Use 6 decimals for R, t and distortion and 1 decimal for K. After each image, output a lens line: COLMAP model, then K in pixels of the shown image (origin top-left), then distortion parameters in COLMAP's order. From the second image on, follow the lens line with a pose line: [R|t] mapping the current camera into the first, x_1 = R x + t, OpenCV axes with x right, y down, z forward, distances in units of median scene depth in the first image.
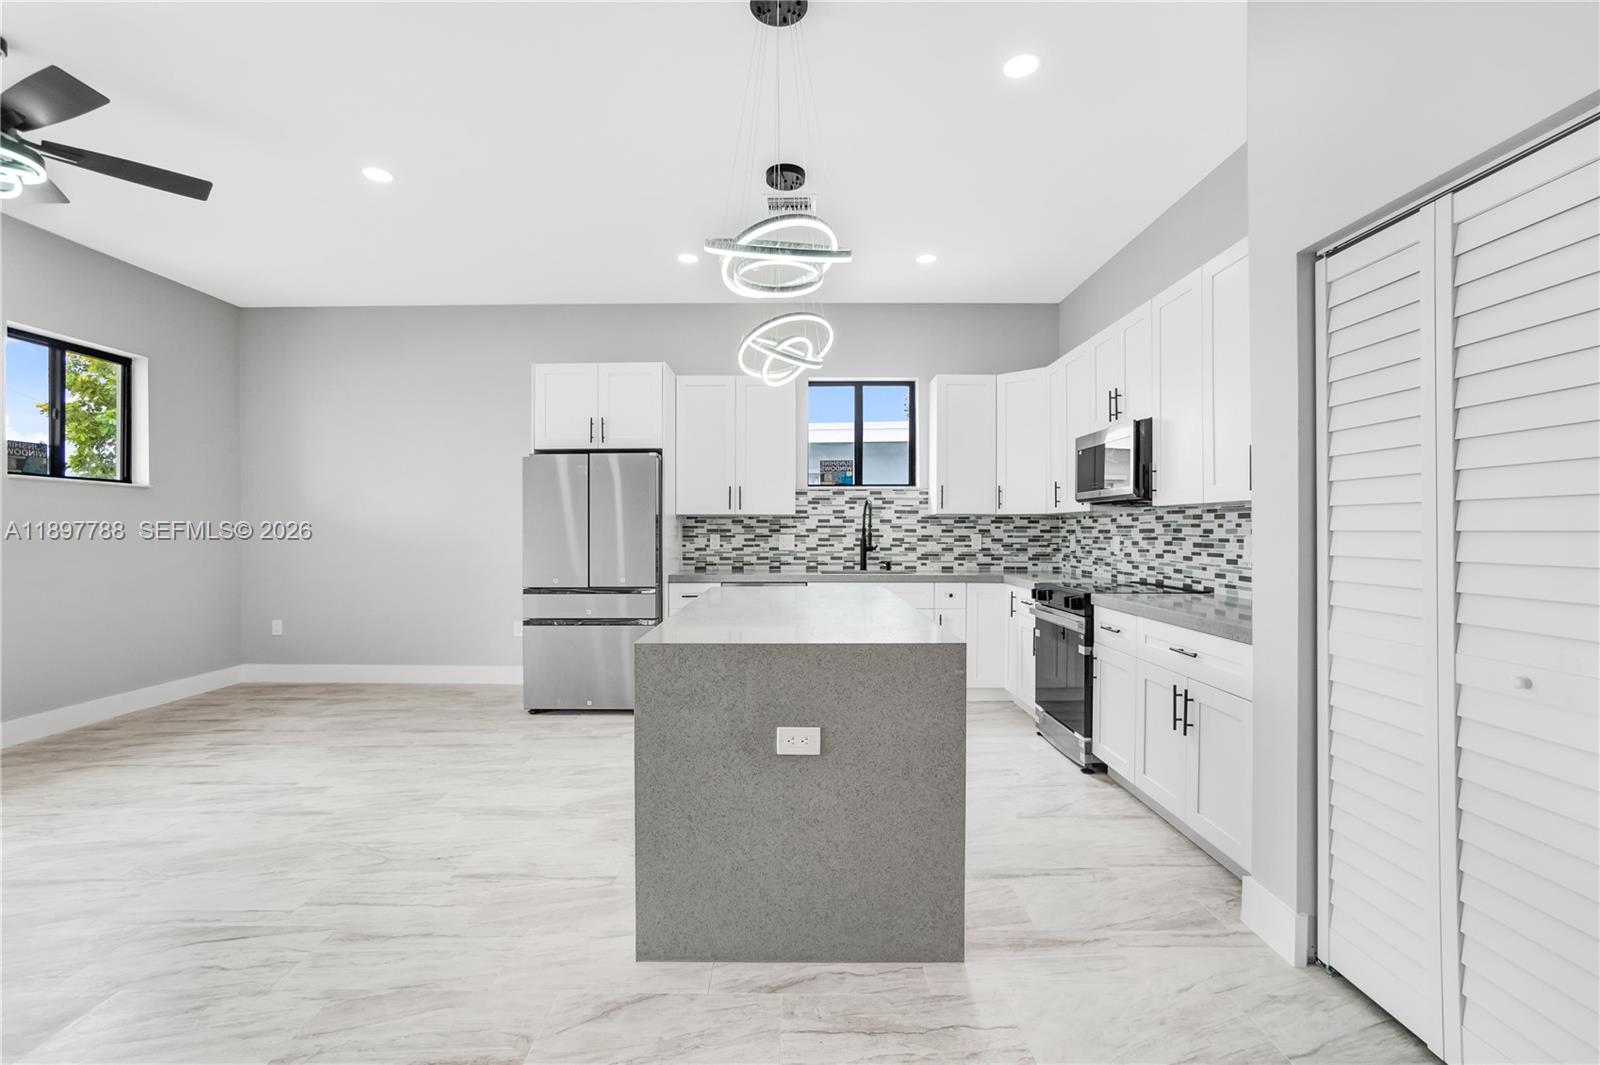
lens RADIAL K [[712.0, 0, 791.9], [0, 712.0, 529.5], [0, 0, 1]] dist [-0.023842, 0.000768]
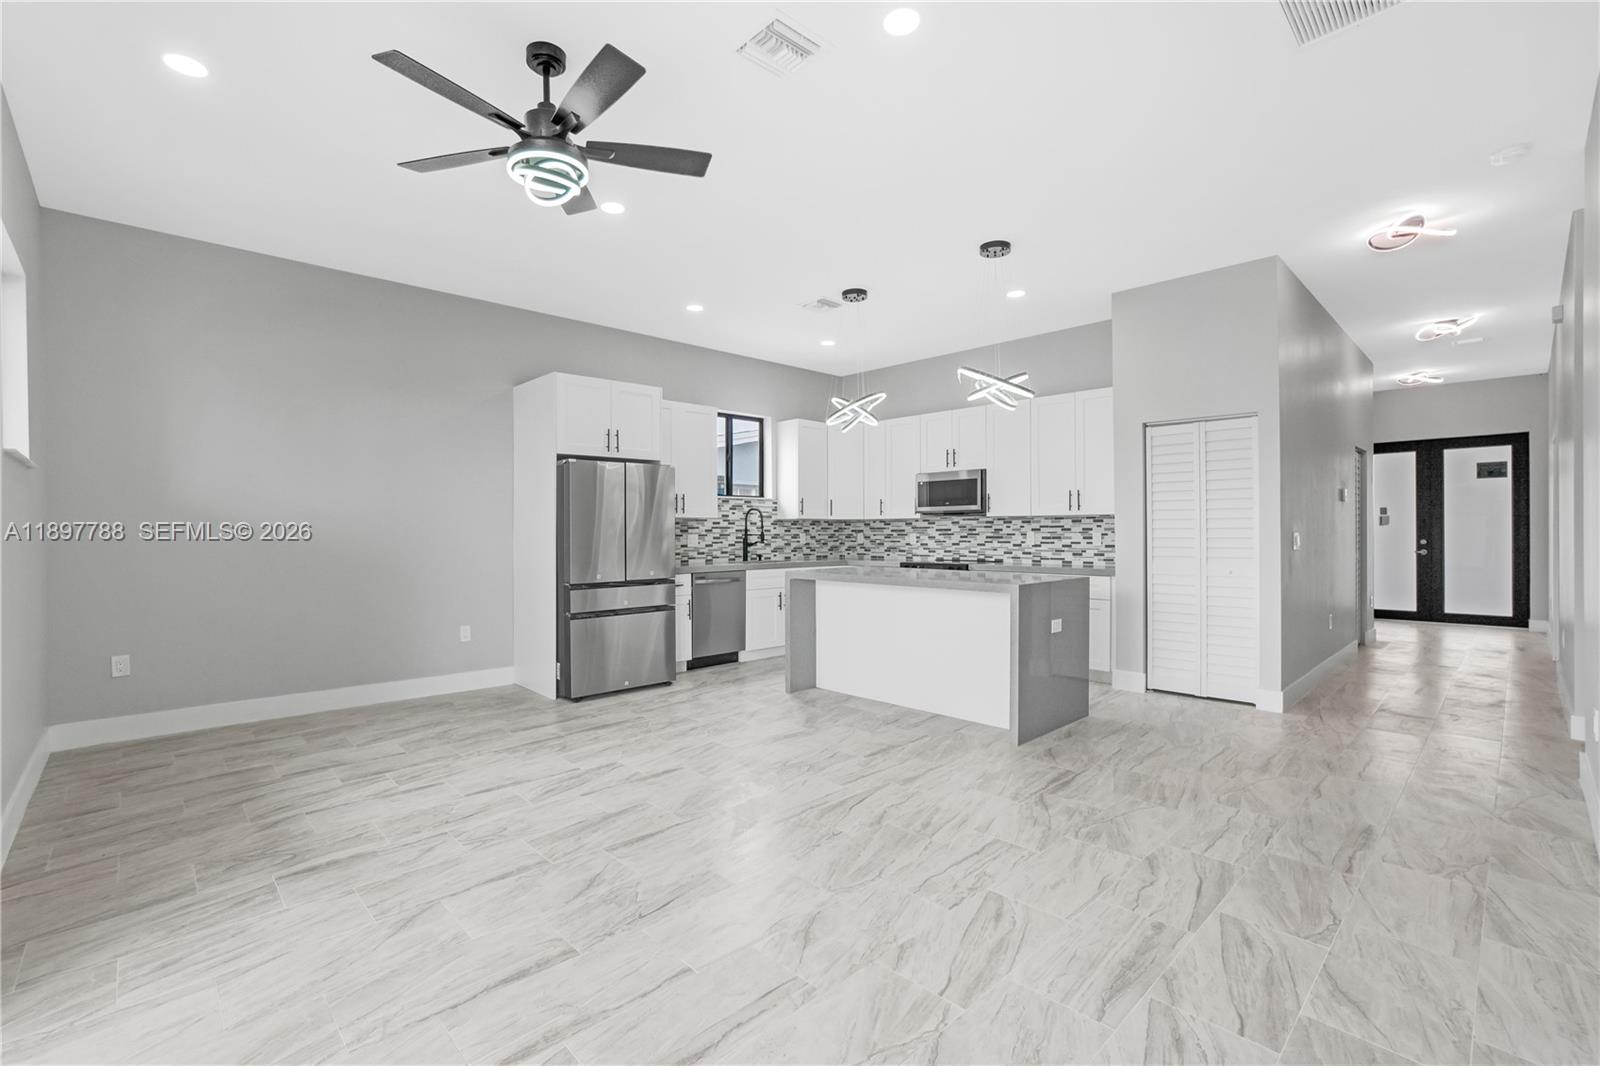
lens RADIAL K [[712.0, 0, 791.9], [0, 712.0, 530.0], [0, 0, 1]] dist [-0.023842, 0.000768]
pose [[0.718608, -0.000662, 0.695415, -0.920347], [0.003068, 0.999993, -0.002218, 0.004266], [-0.695409, 0.003727, 0.718605, 0.005492]]
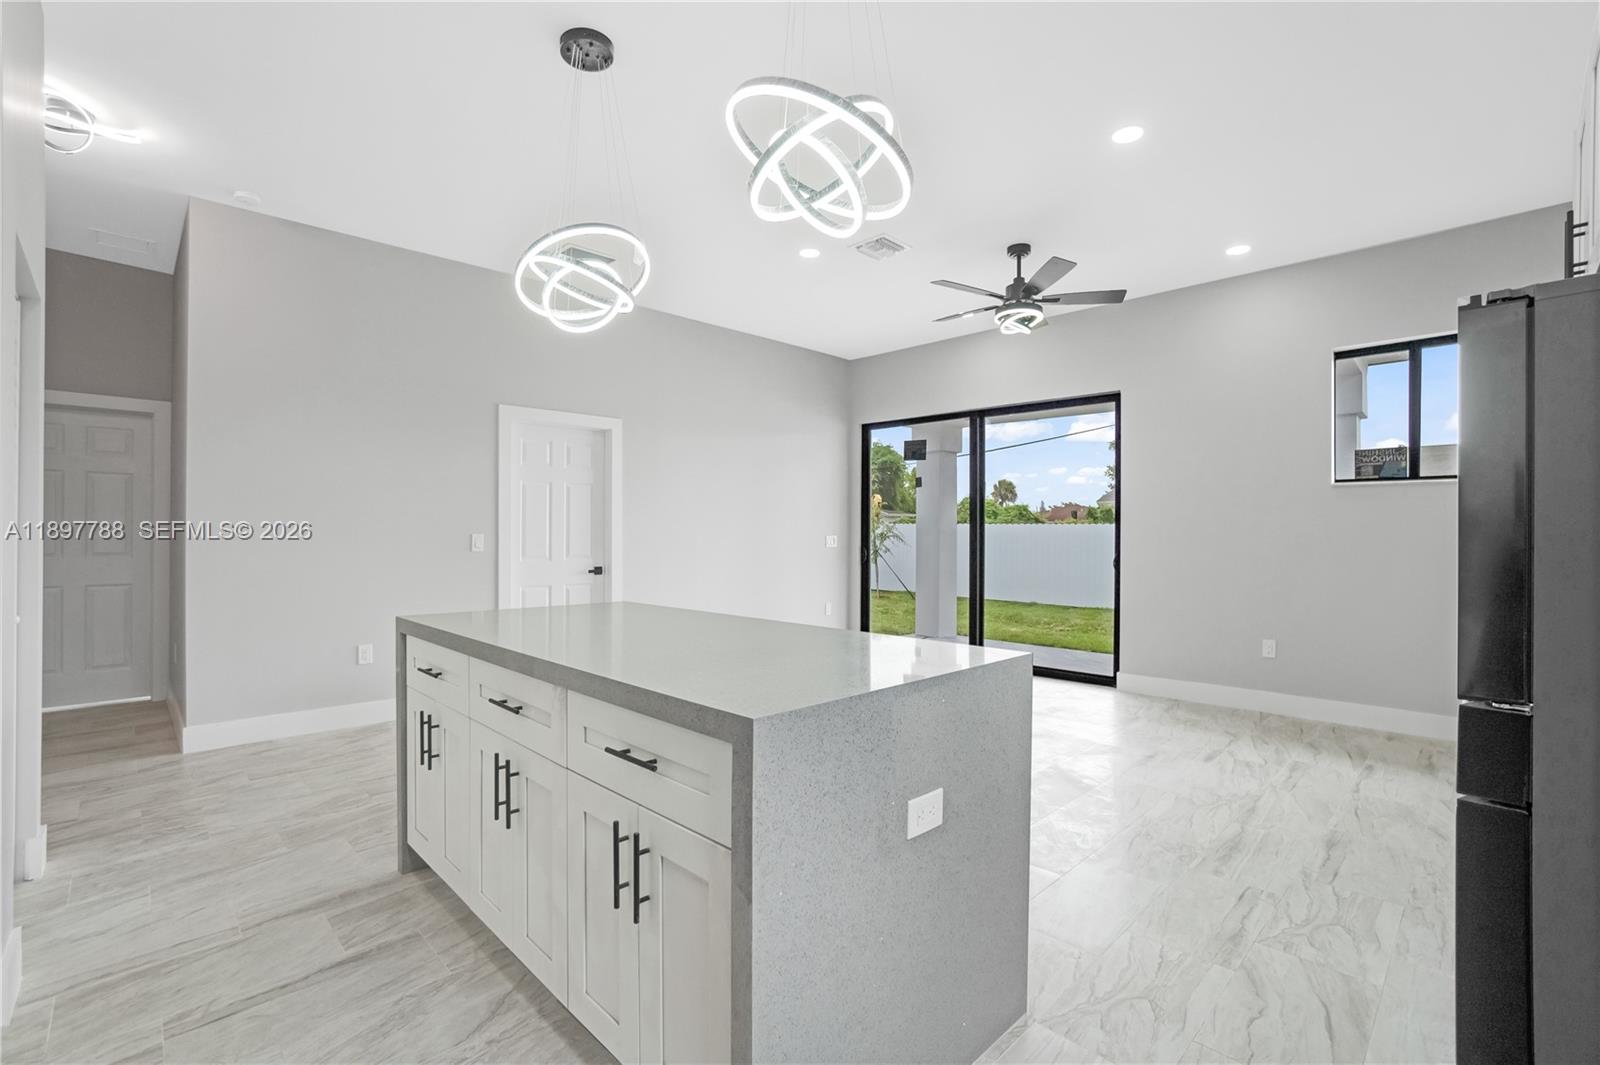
lens RADIAL K [[720.1, 0, 782.0], [0, 720.1, 531.3], [0, 0, 1]] dist [-0.052384, 0.020845]
pose [[-0.716693, -0.003318, -0.697380, 0.276671], [-0.004227, 0.999991, -0.000413, 0.003613], [0.697376, 0.002652, -0.716701, 1.058201]]
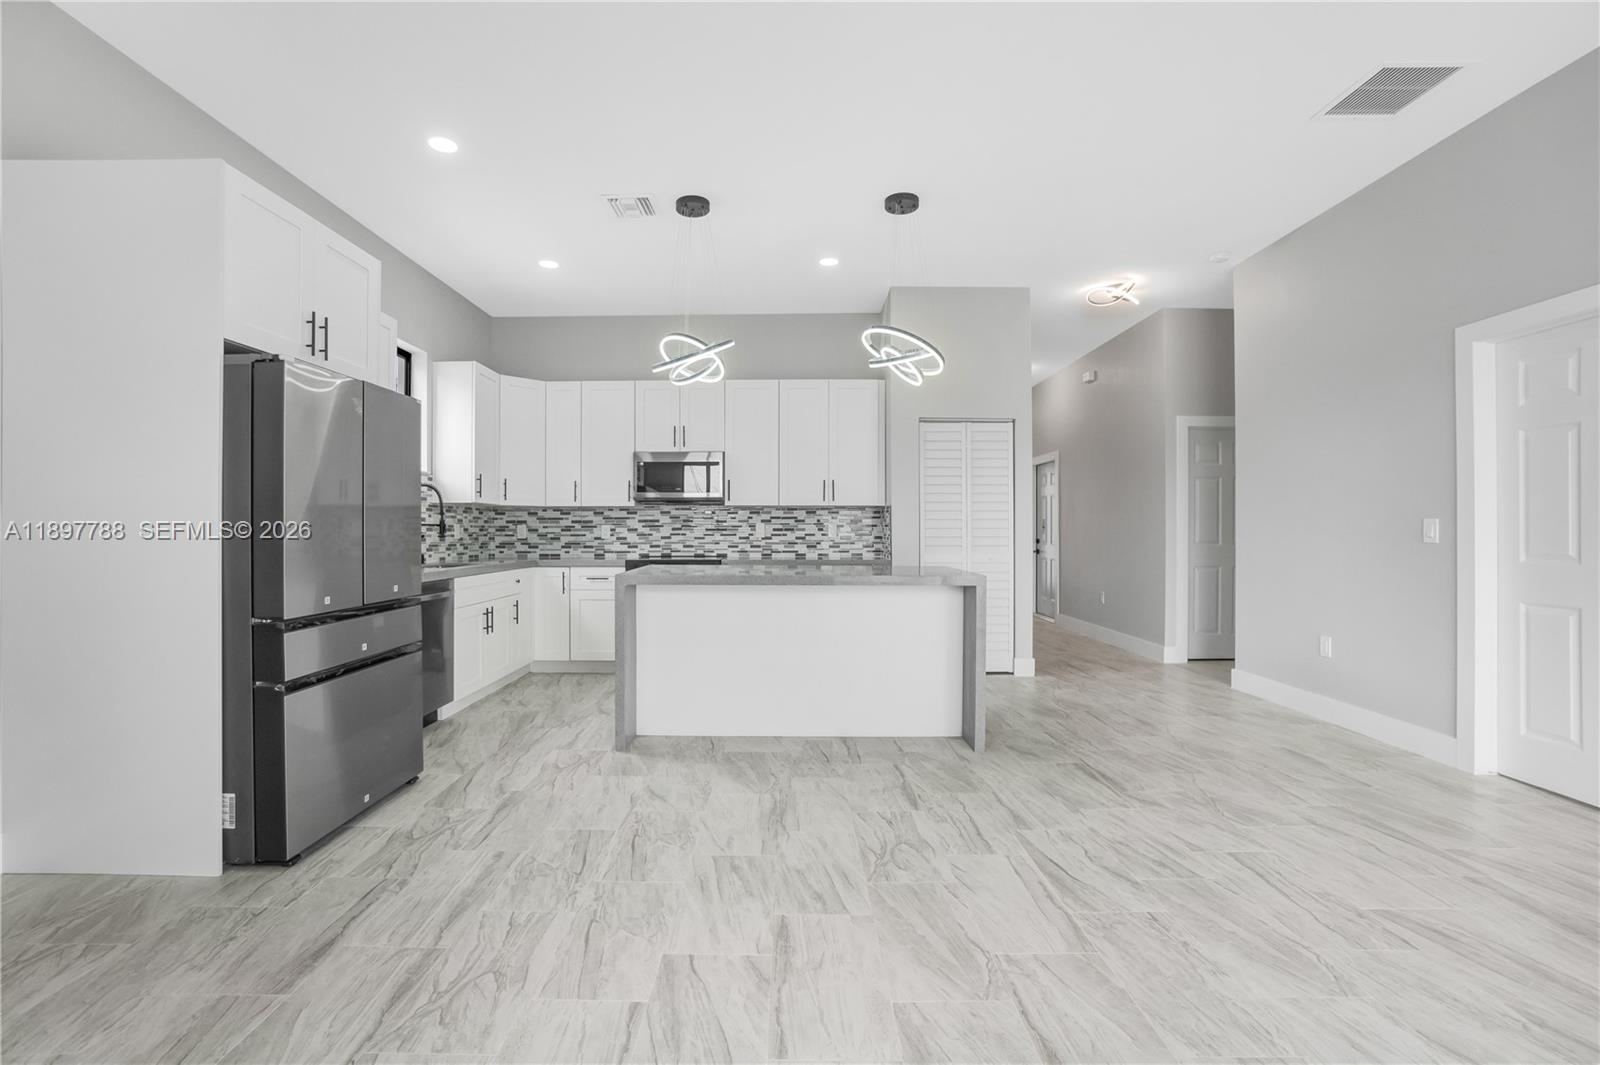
lens RADIAL K [[710.4, 0, 784.9], [0, 710.4, 527.0], [0, 0, 1]] dist [-0.062380, 0.028240]
pose [[0.001524, 0.004373, 0.999989, -0.906934], [0.000654, 0.999990, -0.004374, 0.019628], [-0.999999, 0.000661, 0.001521, 0.675357]]
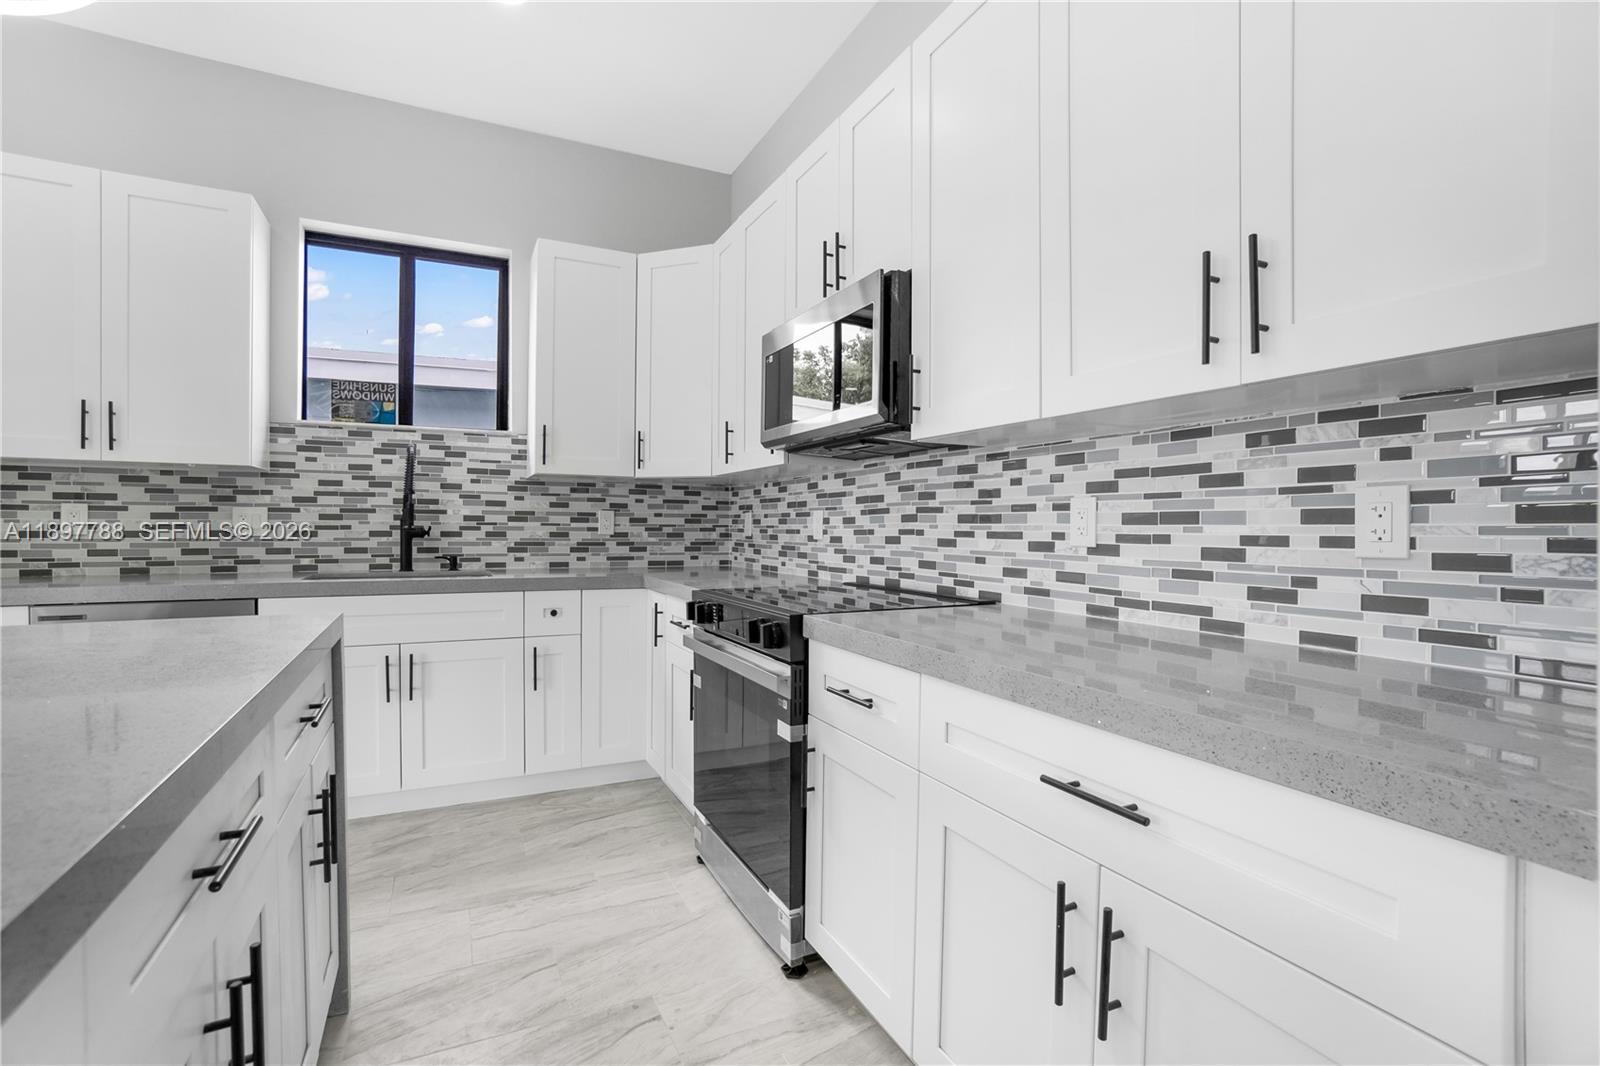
lens RADIAL K [[740.7, 0, 758.8], [0, 740.7, 530.5], [0, 0, 1]] dist [-0.004271, 0.000263]
pose [[0.914169, 0.002971, 0.405321, 0.146188], [-0.006481, 0.999952, 0.007289, 0.023347], [-0.405281, -0.009290, 0.914145, 0.428415]]
